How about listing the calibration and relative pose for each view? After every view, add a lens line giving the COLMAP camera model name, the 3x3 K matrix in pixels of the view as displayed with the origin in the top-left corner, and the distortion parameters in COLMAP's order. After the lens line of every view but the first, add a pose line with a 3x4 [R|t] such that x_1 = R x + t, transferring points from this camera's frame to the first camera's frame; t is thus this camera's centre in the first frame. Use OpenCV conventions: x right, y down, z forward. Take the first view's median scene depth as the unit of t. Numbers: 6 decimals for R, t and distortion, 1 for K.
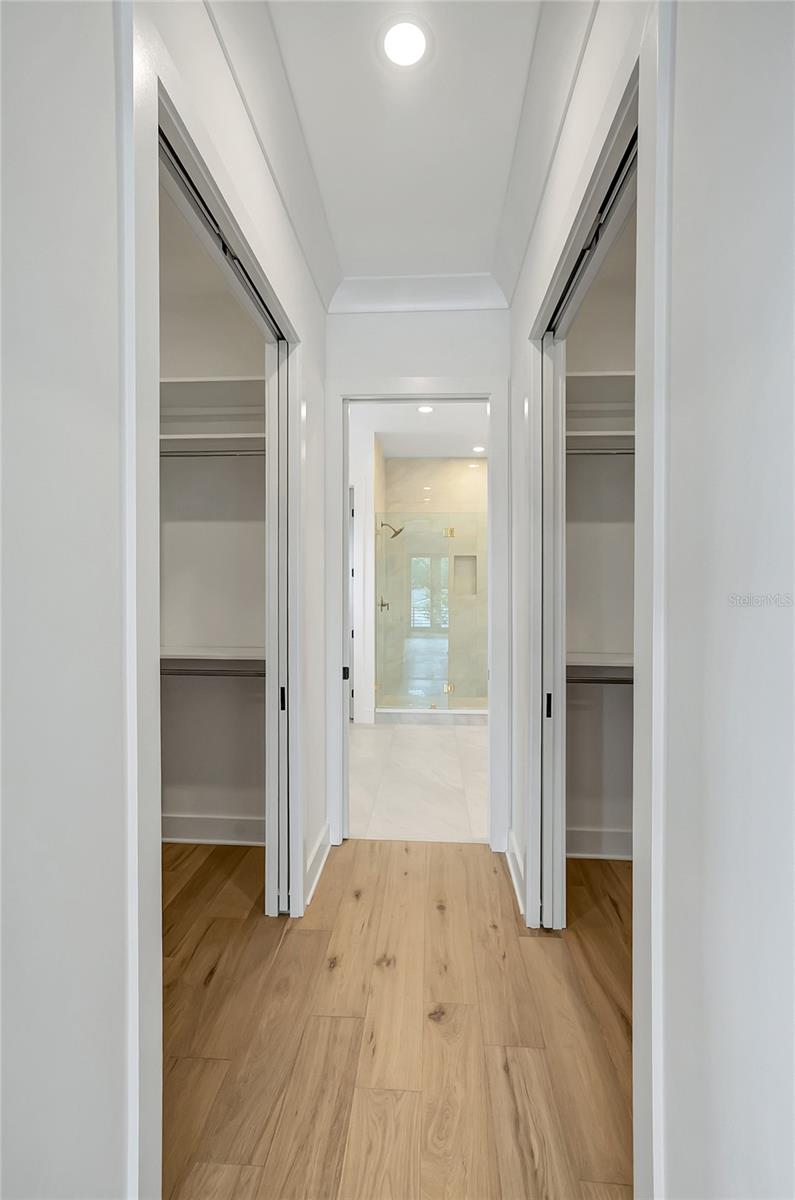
lens RADIAL K [[560.3, 0, 397.5], [0, 560.3, 600.0], [0, 0, 1]] dist [-0.031867, 0.021108]
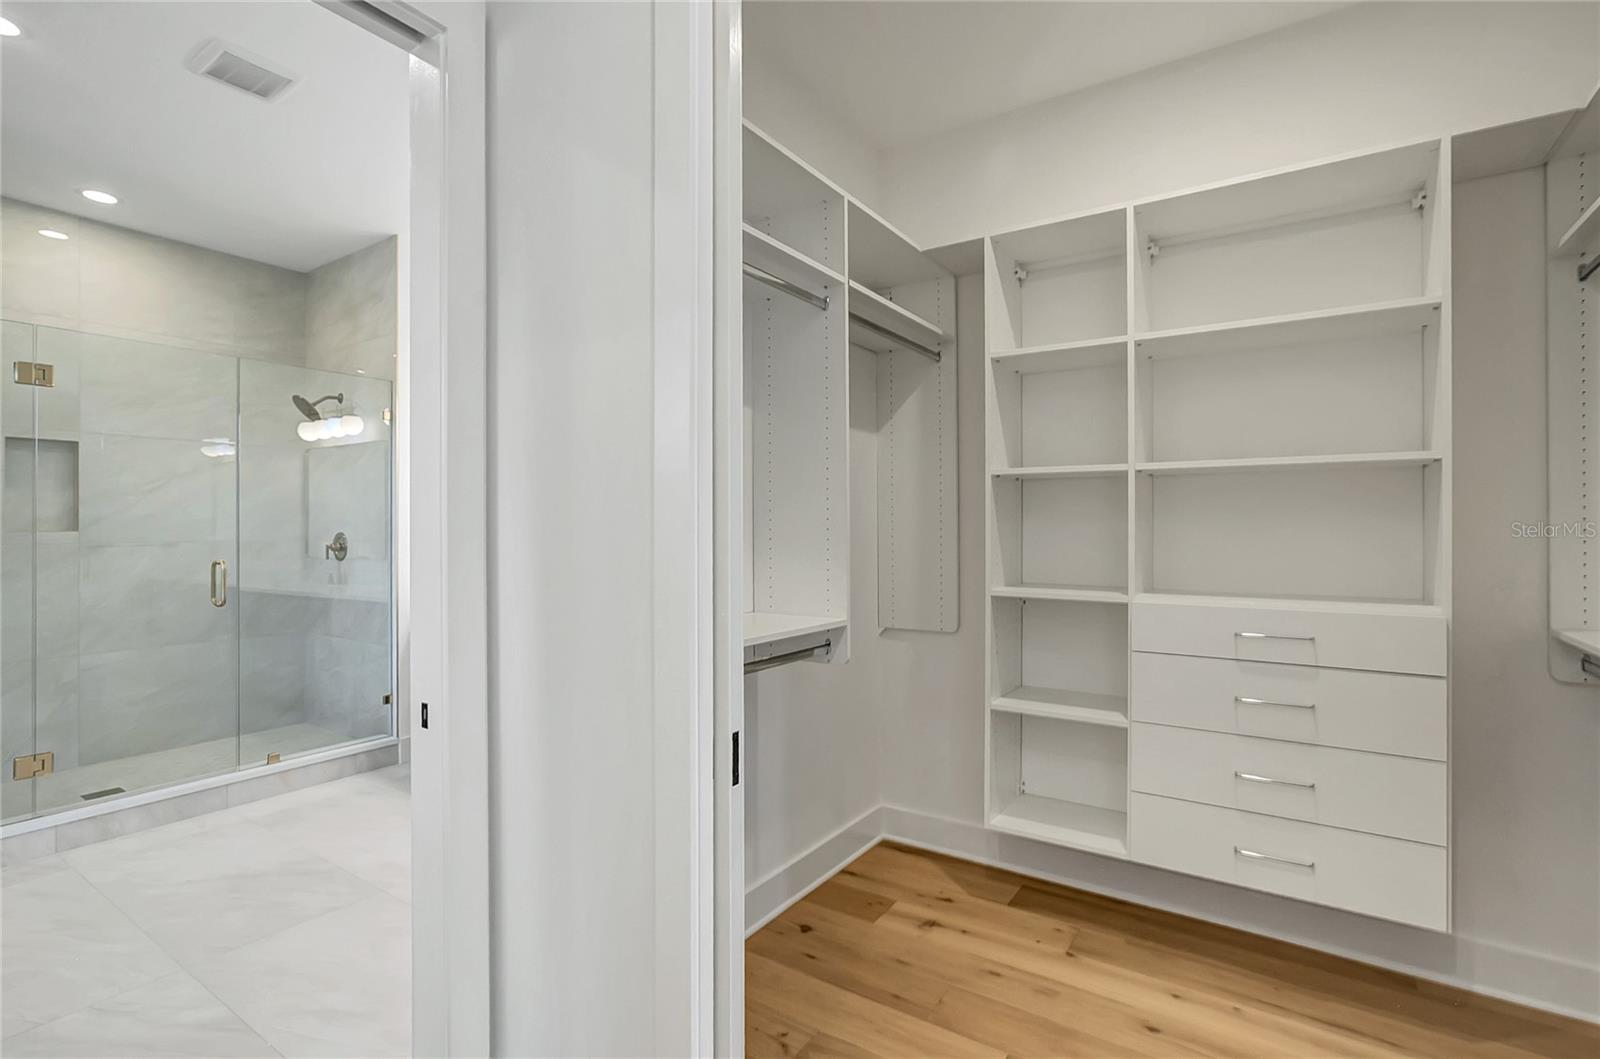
lens RADIAL K [[742.7, 0, 796.2], [0, 742.7, 528.5], [0, 0, 1]] dist [-0.027423, 0.016054]
pose [[0.493834, -0.010786, 0.869489, -0.081719], [0.020993, 0.999780, 0.000479, -0.000311], [-0.869303, 0.018017, 0.493951, 0.233716]]
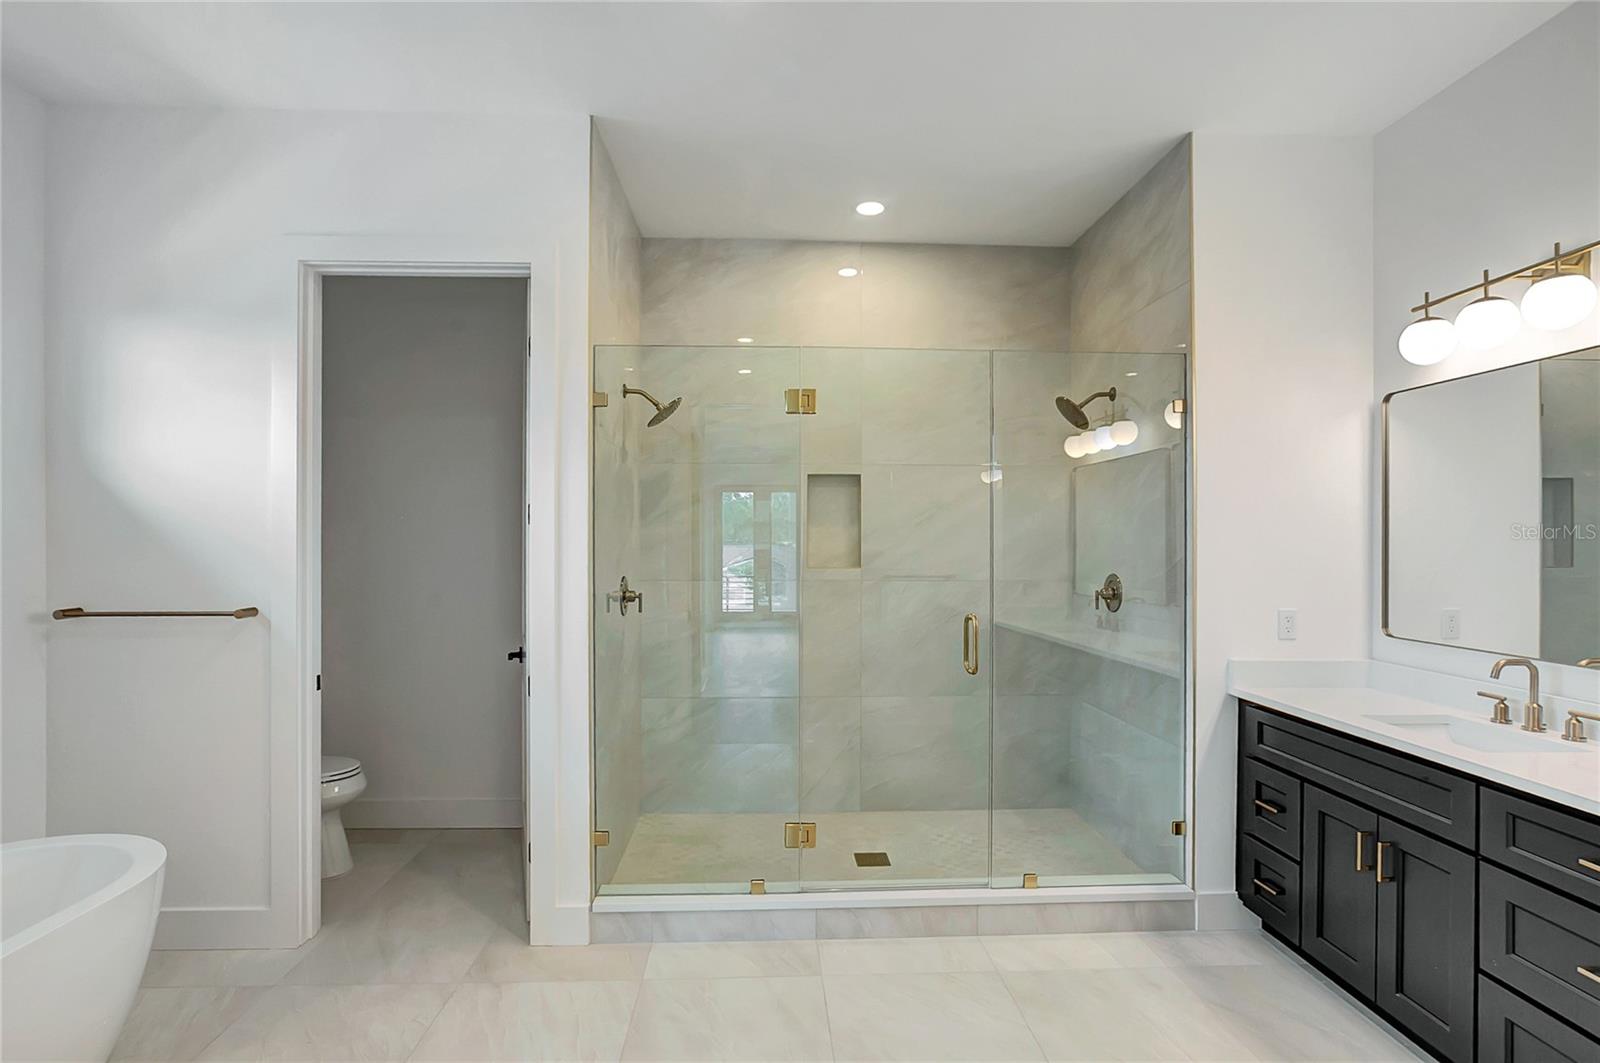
lens RADIAL K [[747.1, 0, 787.3], [0, 747.1, 521.2], [0, 0, 1]] dist [-0.031867, 0.021108]
pose [[0.995372, 0.000649, 0.096098, 0.032484], [0.003277, 0.999166, -0.040691, -0.021863], [-0.096044, 0.040817, 0.994540, 0.453257]]
